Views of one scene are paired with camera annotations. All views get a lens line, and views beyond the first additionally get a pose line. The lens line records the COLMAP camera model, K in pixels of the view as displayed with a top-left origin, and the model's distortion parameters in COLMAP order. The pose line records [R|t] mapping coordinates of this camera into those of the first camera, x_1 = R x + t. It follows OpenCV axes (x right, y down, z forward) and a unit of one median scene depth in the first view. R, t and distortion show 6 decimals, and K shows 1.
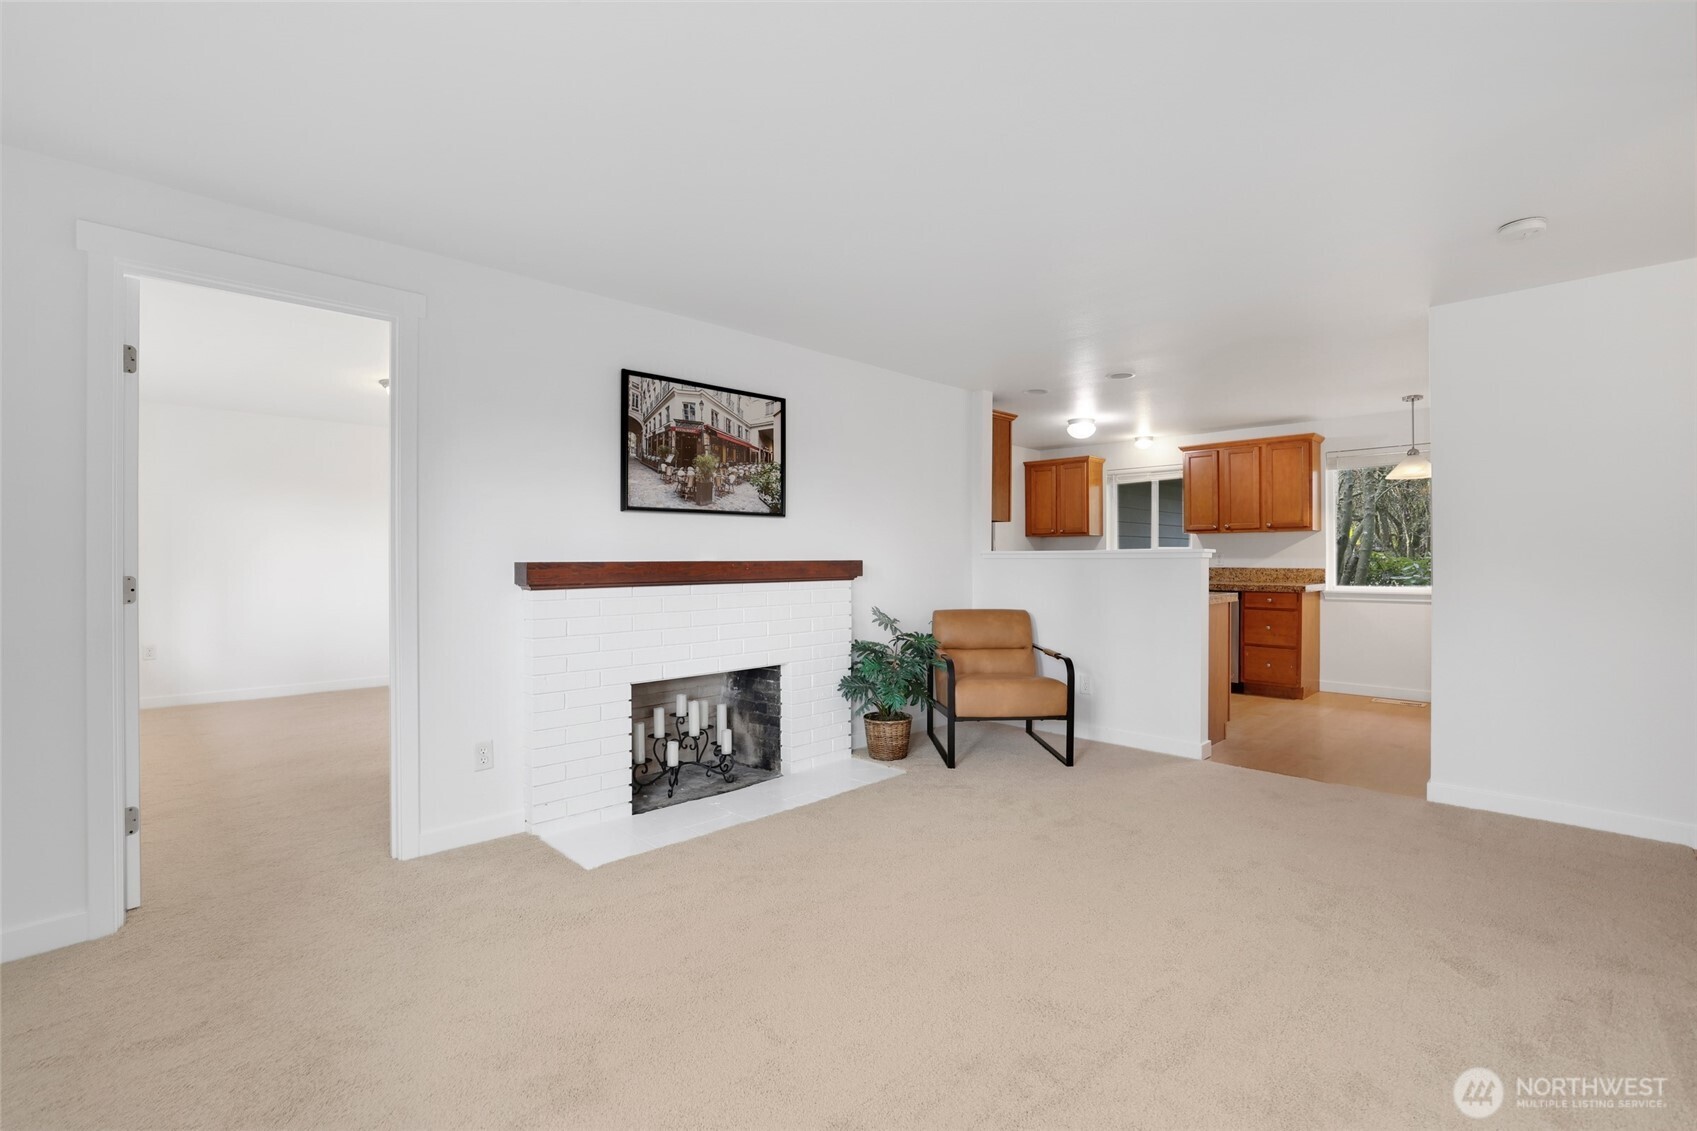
lens RADIAL K [[739.1, 0, 856.5], [0, 739.1, 558.8], [0, 0, 1]] dist [-0.029694, 0.001400]
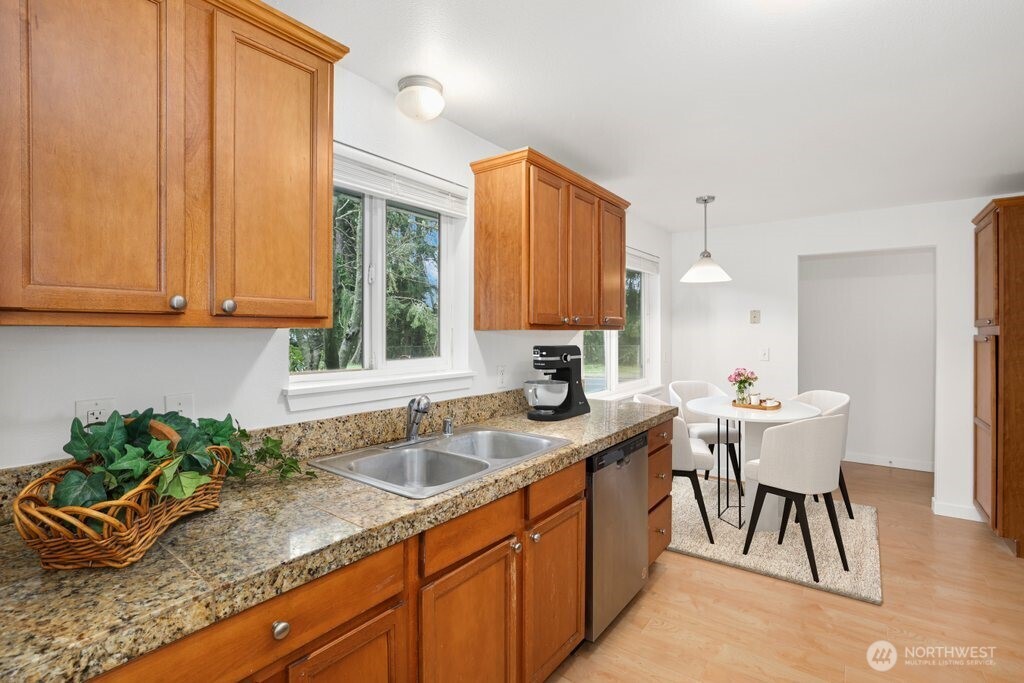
lens RADIAL K [[446.0, 0, 520.5], [0, 446.0, 339.5], [0, 0, 1]] dist [-0.029694, 0.001400]
pose [[-0.143318, -0.007784, 0.989646, 0.168045], [0.002836, 0.999962, 0.008276, -0.033575], [-0.989673, 0.003992, -0.143290, 1.118074]]
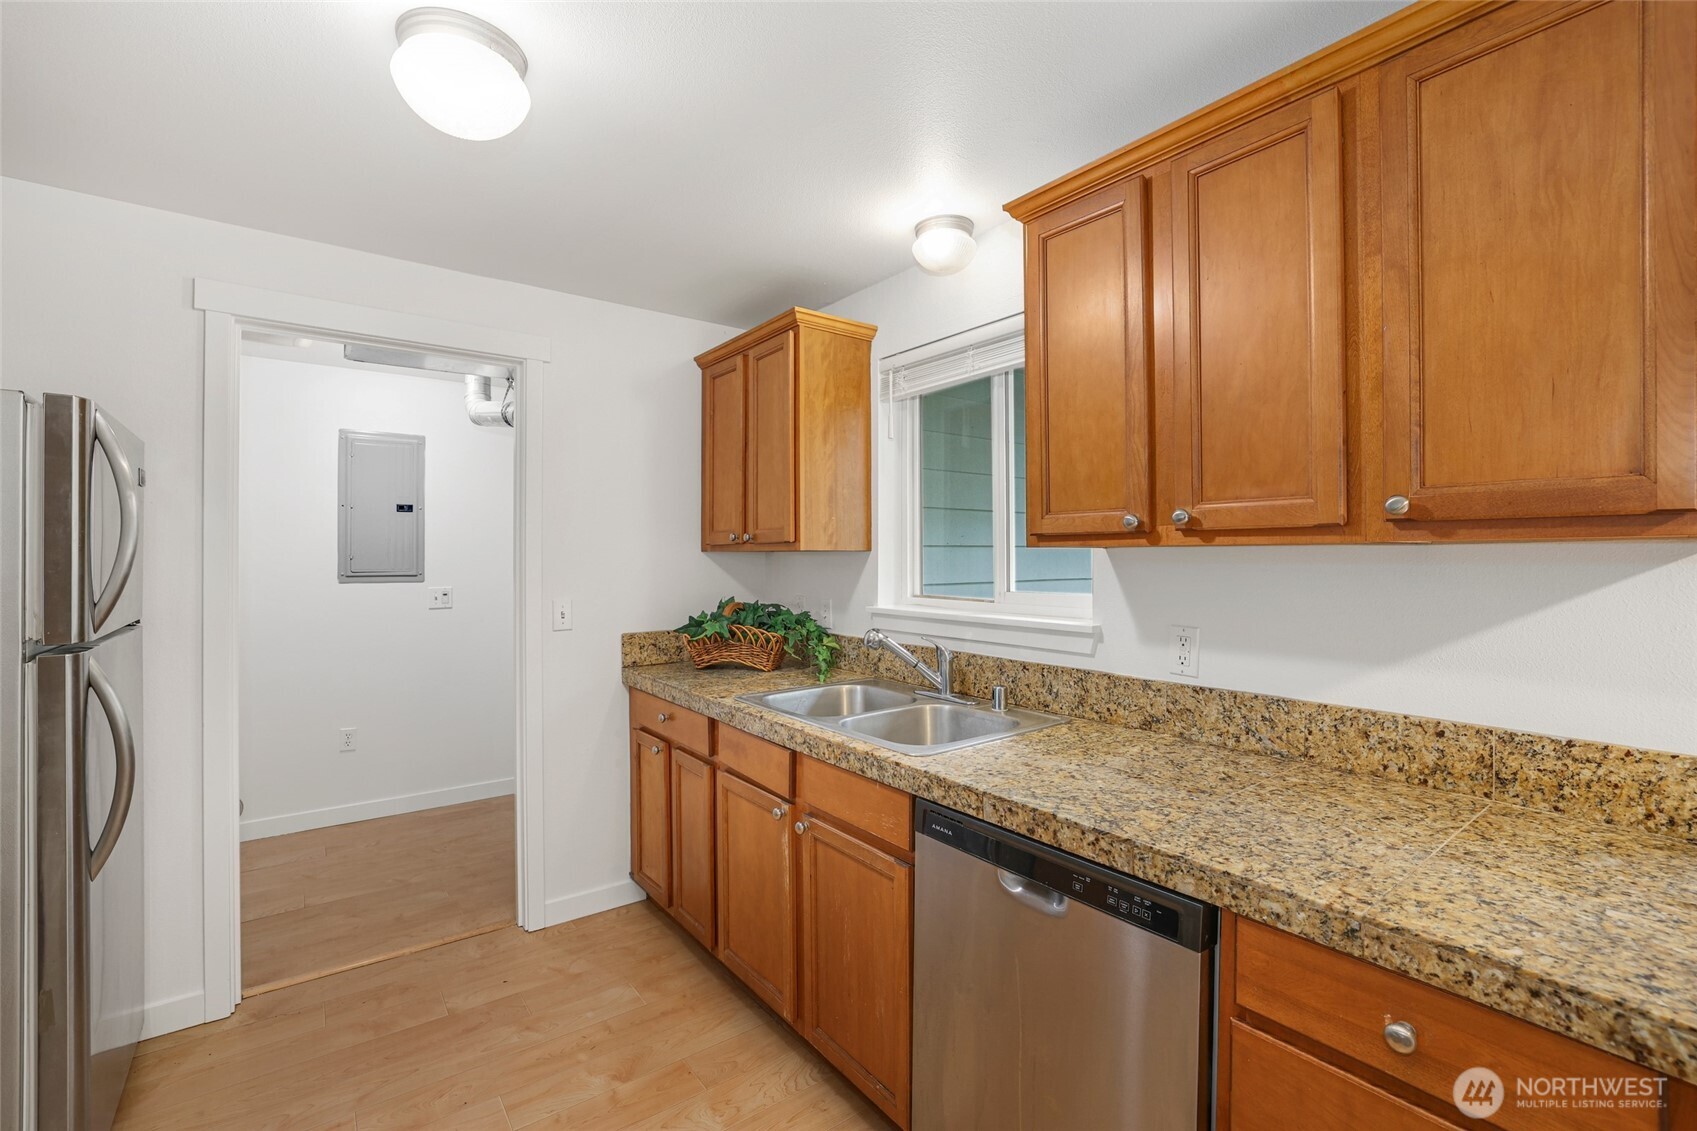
lens RADIAL K [[739.1, 0, 852.4], [0, 739.1, 559.5], [0, 0, 1]] dist [-0.029694, 0.001400]
pose [[0.991142, -0.000478, -0.132807, 0.450099], [0.000625, 0.999999, 0.001063, -0.033238], [0.132806, -0.001136, 0.991141, 0.798689]]
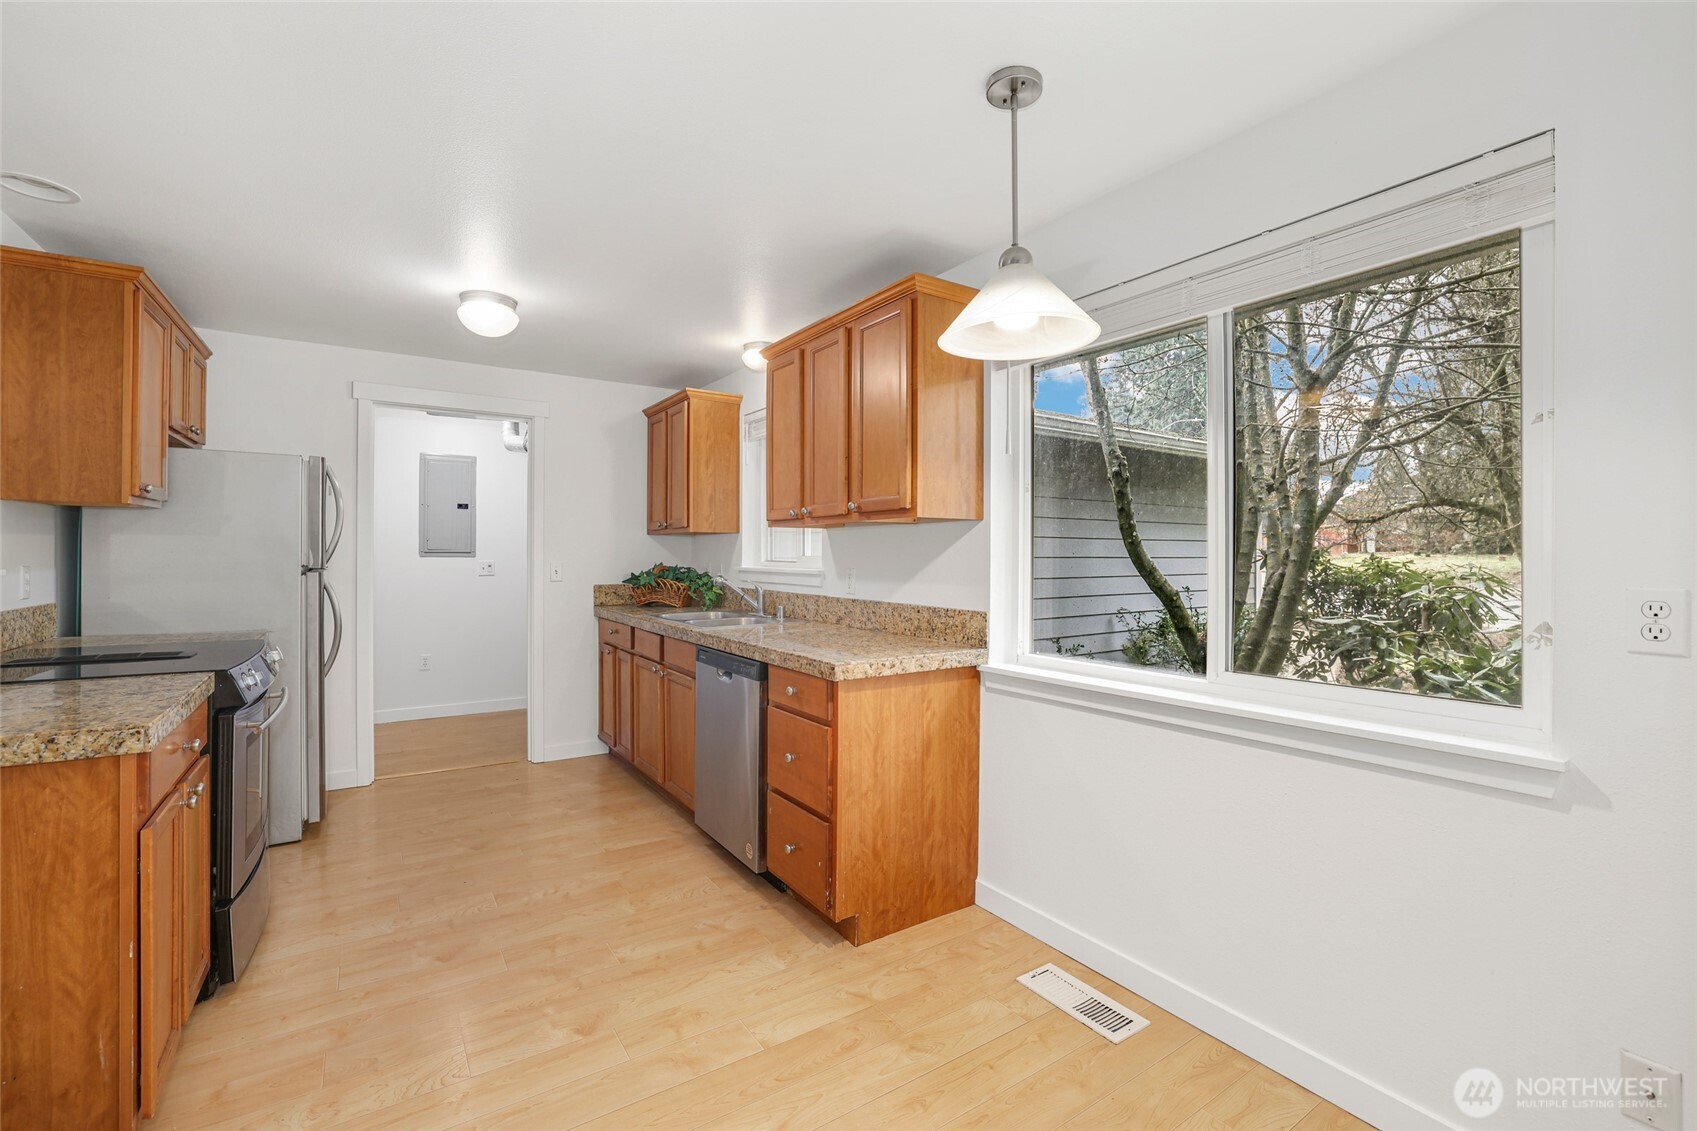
lens RADIAL K [[739.1, 0, 842.7], [0, 739.1, 558.3], [0, 0, 1]] dist [-0.029694, 0.001400]
pose [[0.979581, 0.005065, -0.200985, 0.633840], [-0.004314, 0.999982, 0.004176, -0.017871], [0.201003, -0.003223, 0.979585, 0.569053]]
